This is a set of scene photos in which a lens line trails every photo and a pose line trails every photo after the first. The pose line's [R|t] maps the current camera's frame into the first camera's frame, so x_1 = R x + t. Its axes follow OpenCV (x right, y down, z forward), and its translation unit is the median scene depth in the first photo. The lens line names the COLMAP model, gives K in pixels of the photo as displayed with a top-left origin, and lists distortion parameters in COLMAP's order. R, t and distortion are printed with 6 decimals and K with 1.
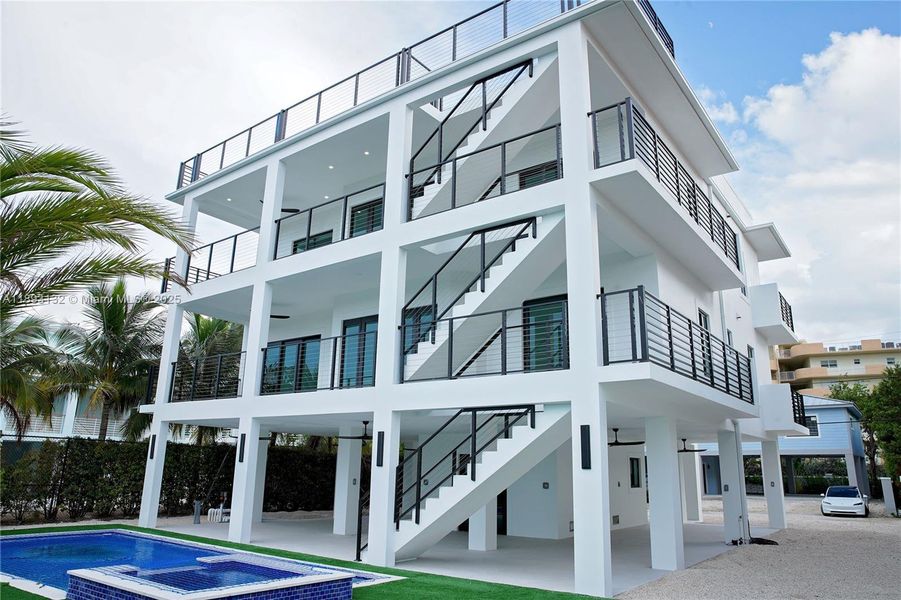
lens RADIAL K [[634.1, 0, 457.4], [0, 634.1, 293.5], [0, 0, 1]] dist [-0.062313, 0.042686]
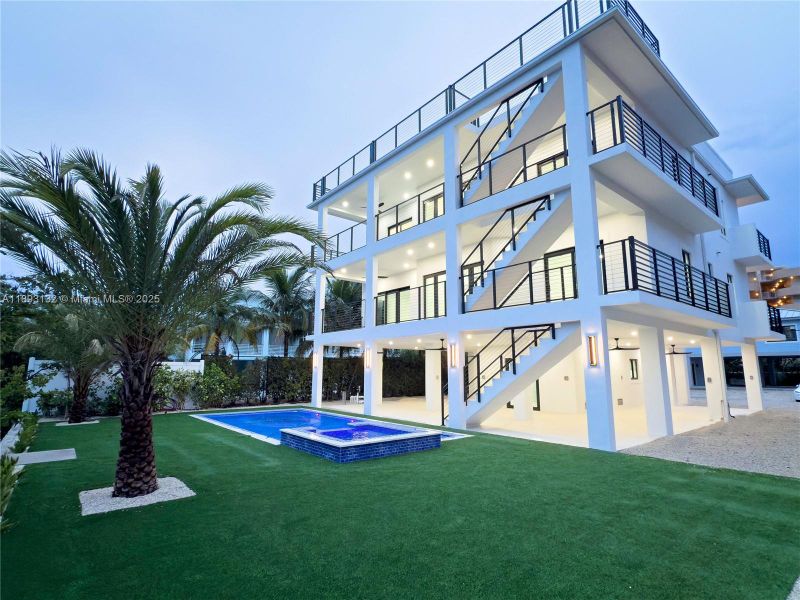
lens RADIAL K [[422.5, 0, 401.3], [0, 422.5, 303.5], [0, 0, 1]] dist [0.003380, 0.001233]
pose [[0.971792, -0.055285, -0.229269, 0.002159], [0.080695, 0.991405, 0.102975, -0.001755], [0.221605, -0.118572, 0.967901, -0.027220]]
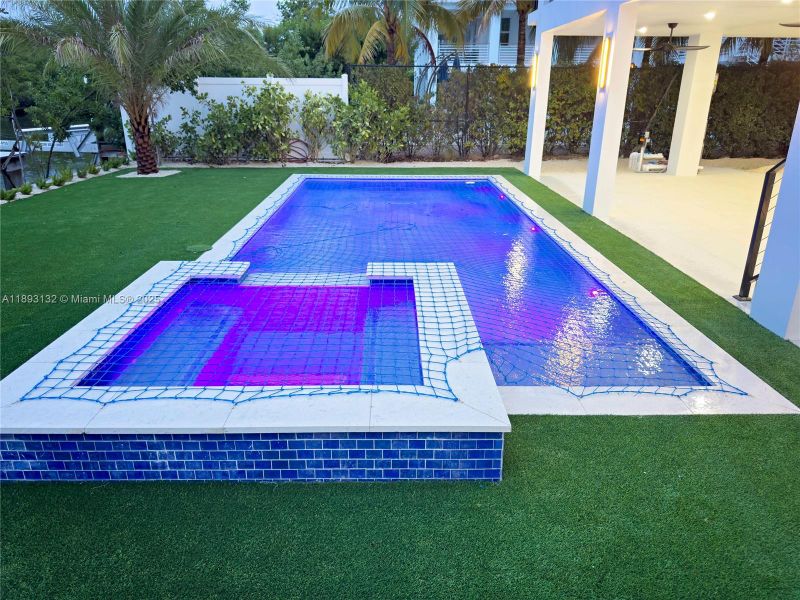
lens RADIAL K [[572.1, 0, 399.9], [0, 572.1, 299.0], [0, 0, 1]] dist [0.035384, -0.022355]
pose [[0.609239, 0.255305, -0.750765, 0.010982], [0.221570, 0.854241, 0.470296, 0.157585], [0.761403, -0.452870, 0.463869, 0.575286]]
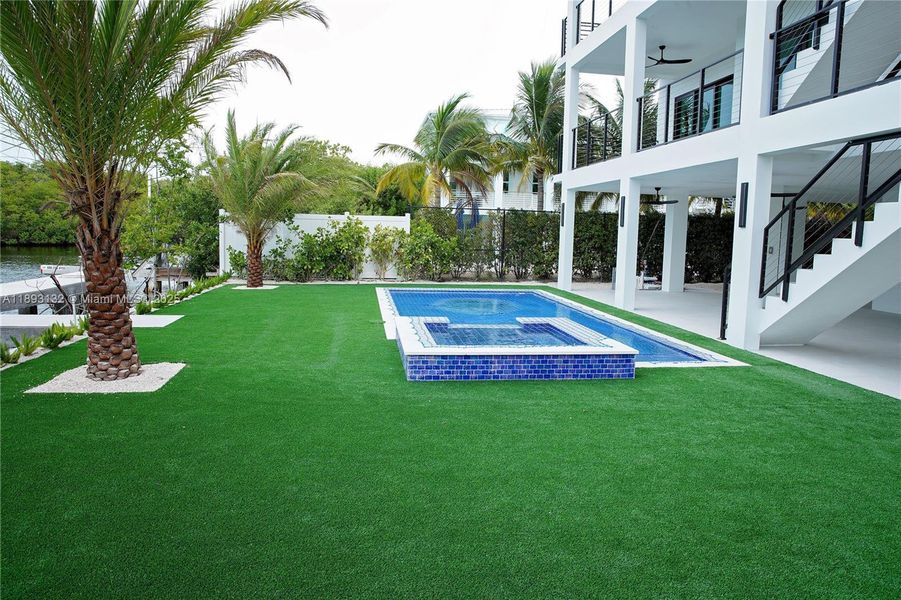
lens RADIAL K [[634.1, 0, 447.3], [0, 634.1, 288.7], [0, 0, 1]] dist [-0.062313, 0.042686]
pose [[0.699616, 0.062308, -0.711797, 0.167222], [0.182658, 0.947494, 0.262471, 0.073675], [0.690778, -0.313645, 0.651501, 0.214952]]
